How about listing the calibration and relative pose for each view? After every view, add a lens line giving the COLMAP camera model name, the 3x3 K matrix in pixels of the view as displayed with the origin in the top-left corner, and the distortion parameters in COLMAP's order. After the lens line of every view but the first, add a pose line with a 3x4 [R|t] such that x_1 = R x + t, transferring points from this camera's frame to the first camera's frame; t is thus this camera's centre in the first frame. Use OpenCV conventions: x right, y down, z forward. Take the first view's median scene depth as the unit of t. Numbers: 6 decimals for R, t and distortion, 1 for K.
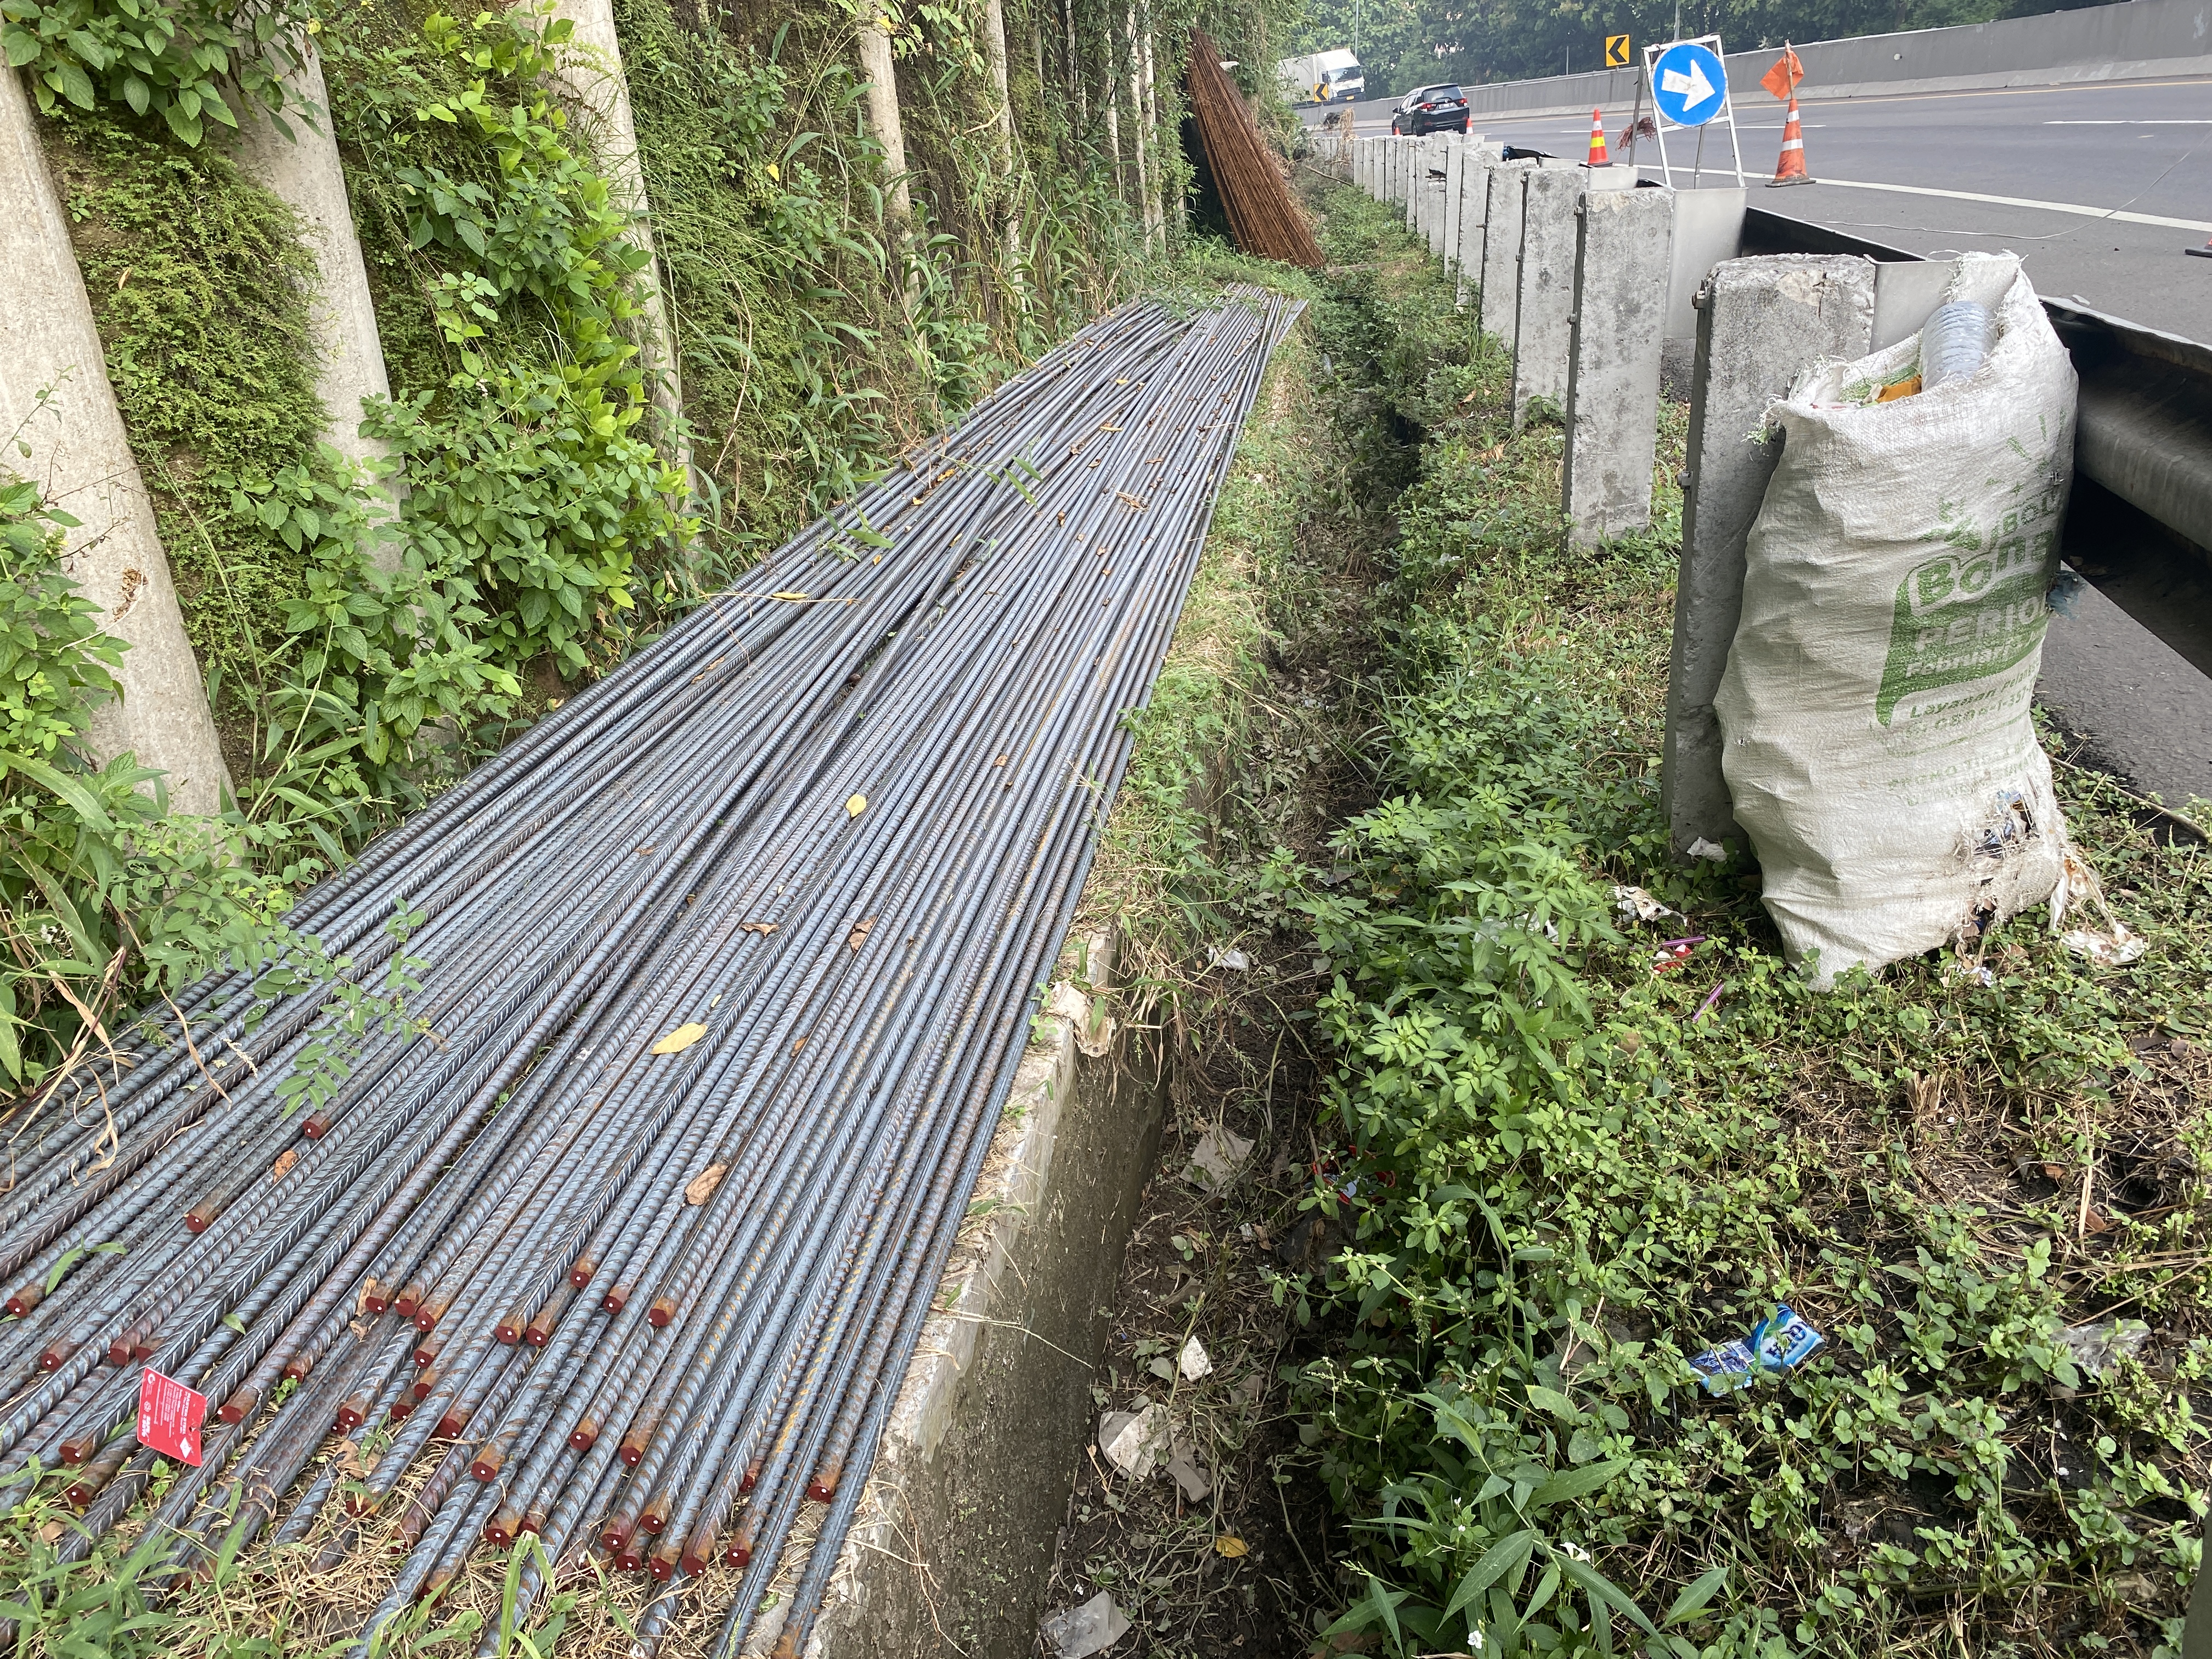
lens RADIAL K [[1747.4, 0, 1105.3], [0, 1747.4, 809.9], [0, 0, 1]] dist [0.024836, -0.013706]
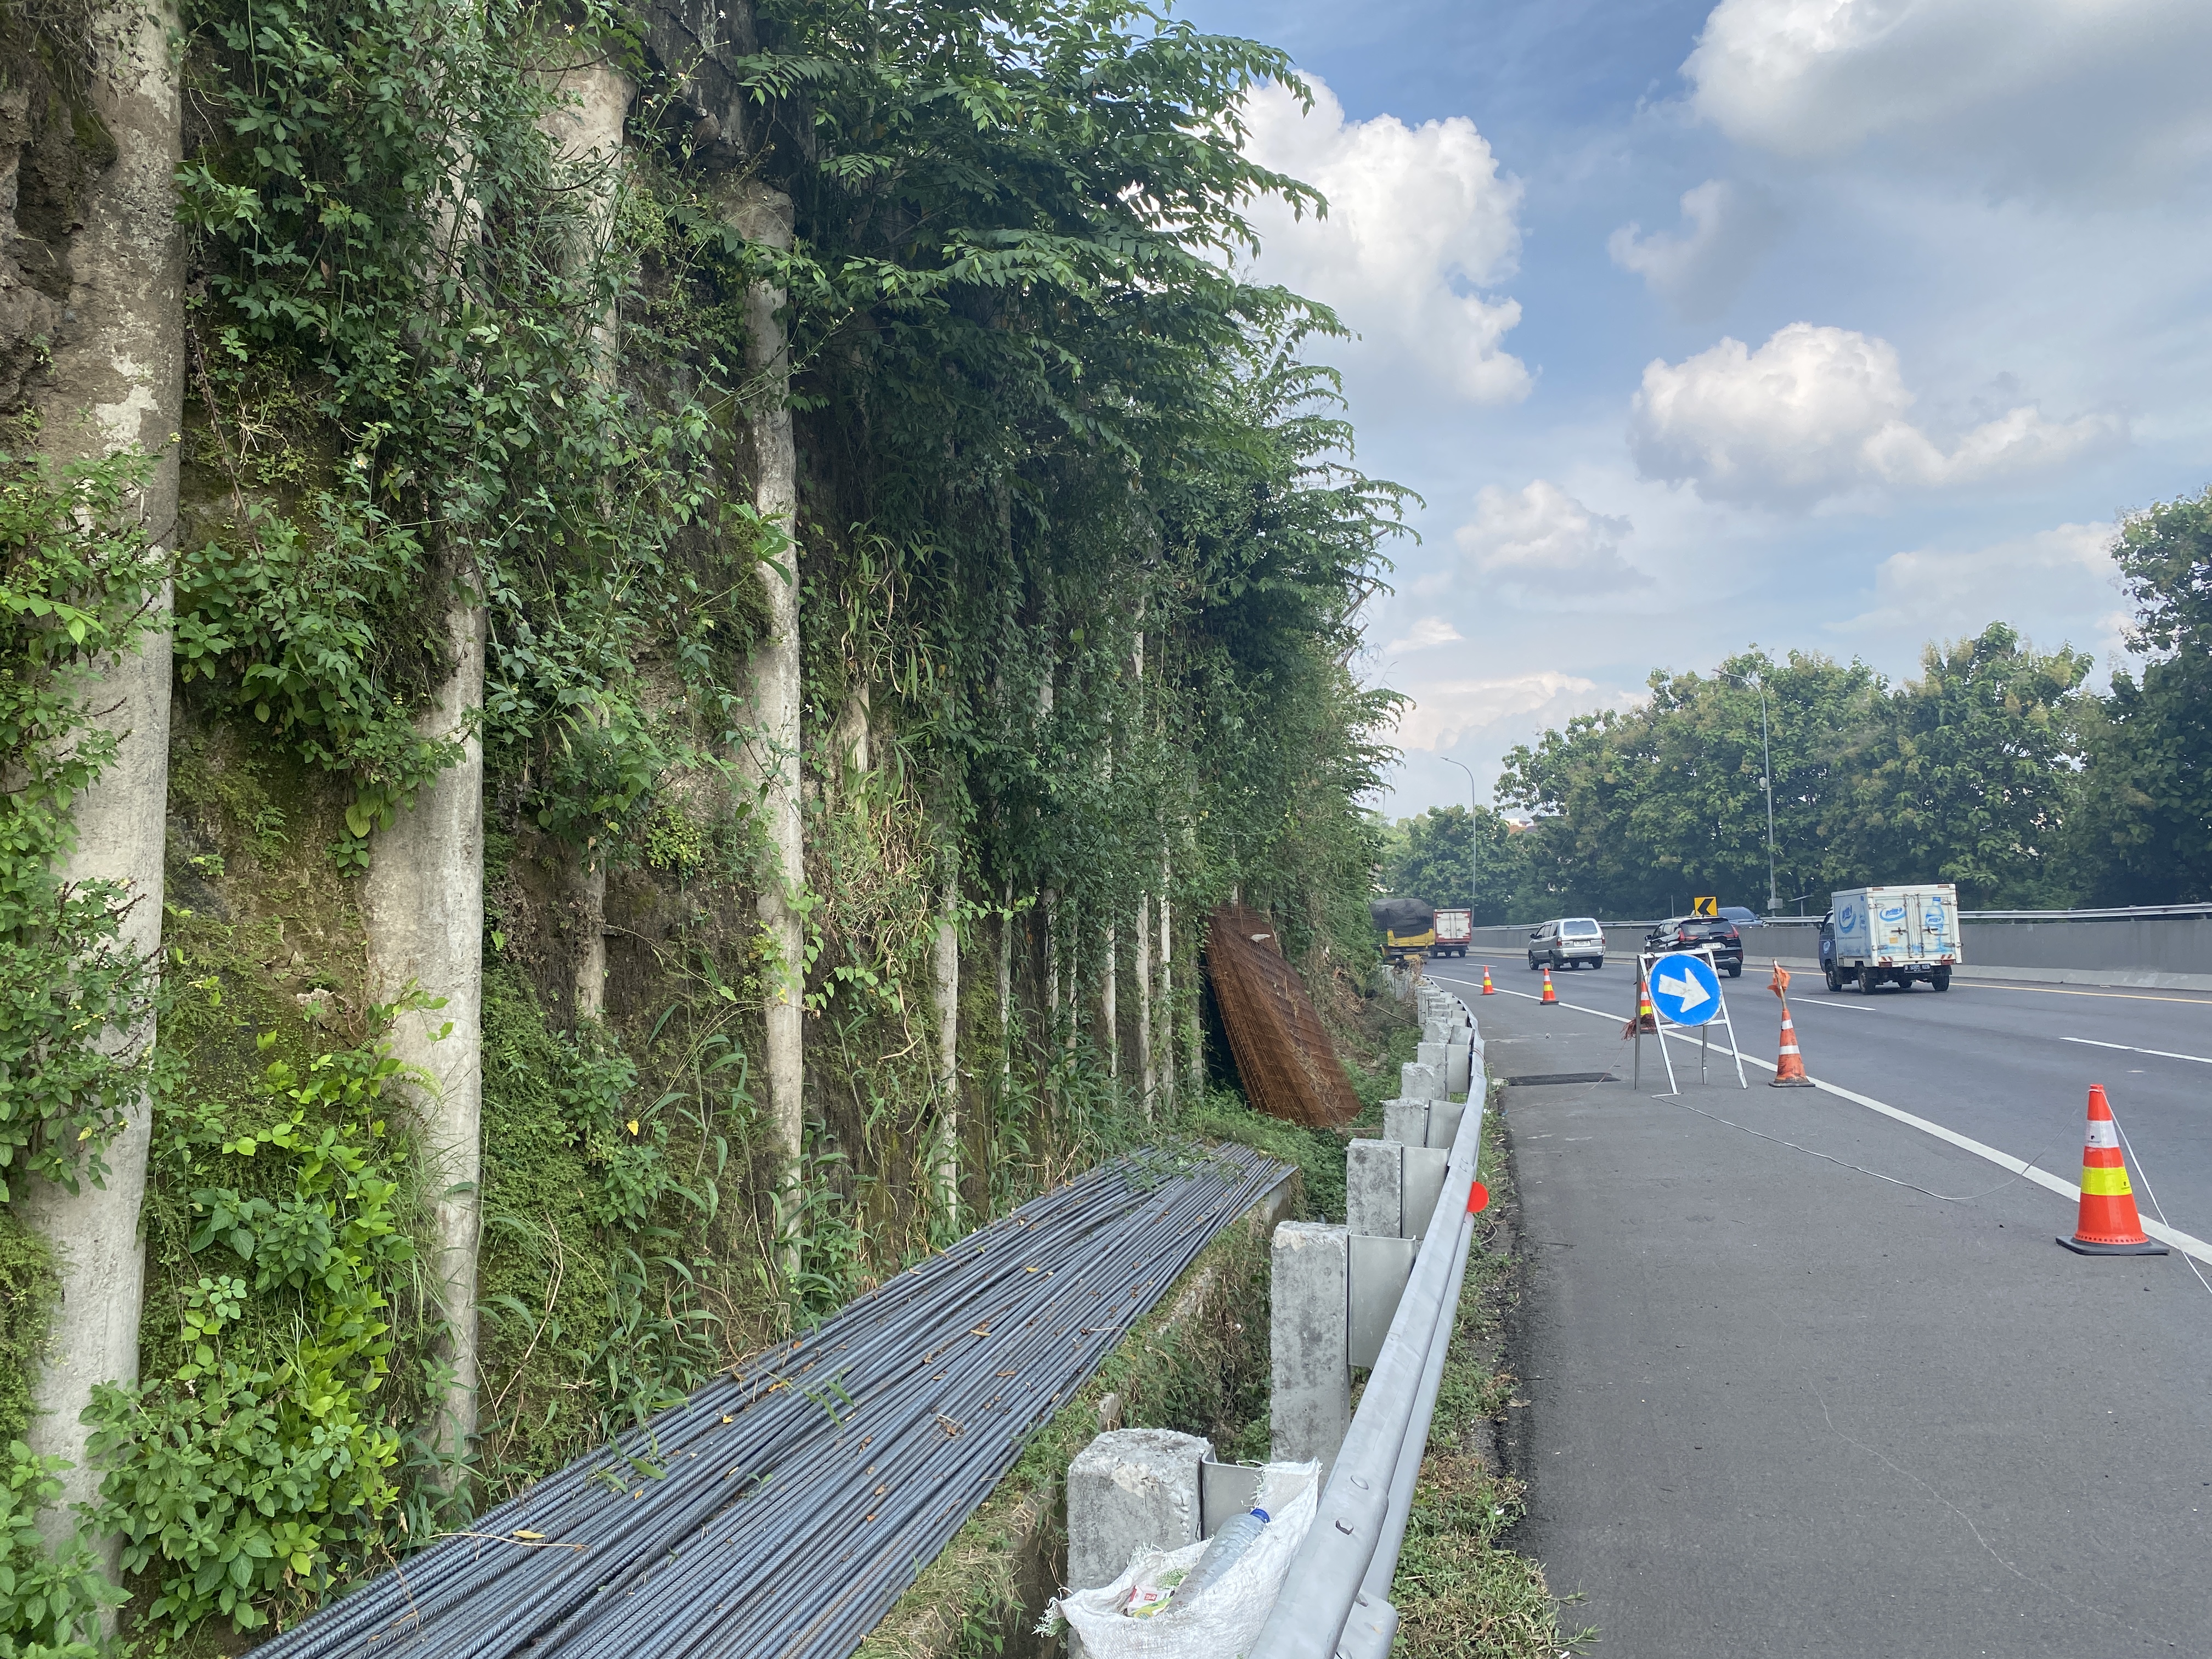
lens RADIAL K [[1747.4, 0, 1093.9], [0, 1747.4, 829.9], [0, 0, 1]] dist [0.024836, -0.013706]
pose [[0.994280, 0.066465, -0.083600, 0.227555], [-0.095116, 0.907075, -0.410083, -0.106424], [0.048576, 0.415689, 0.908209, -0.144054]]
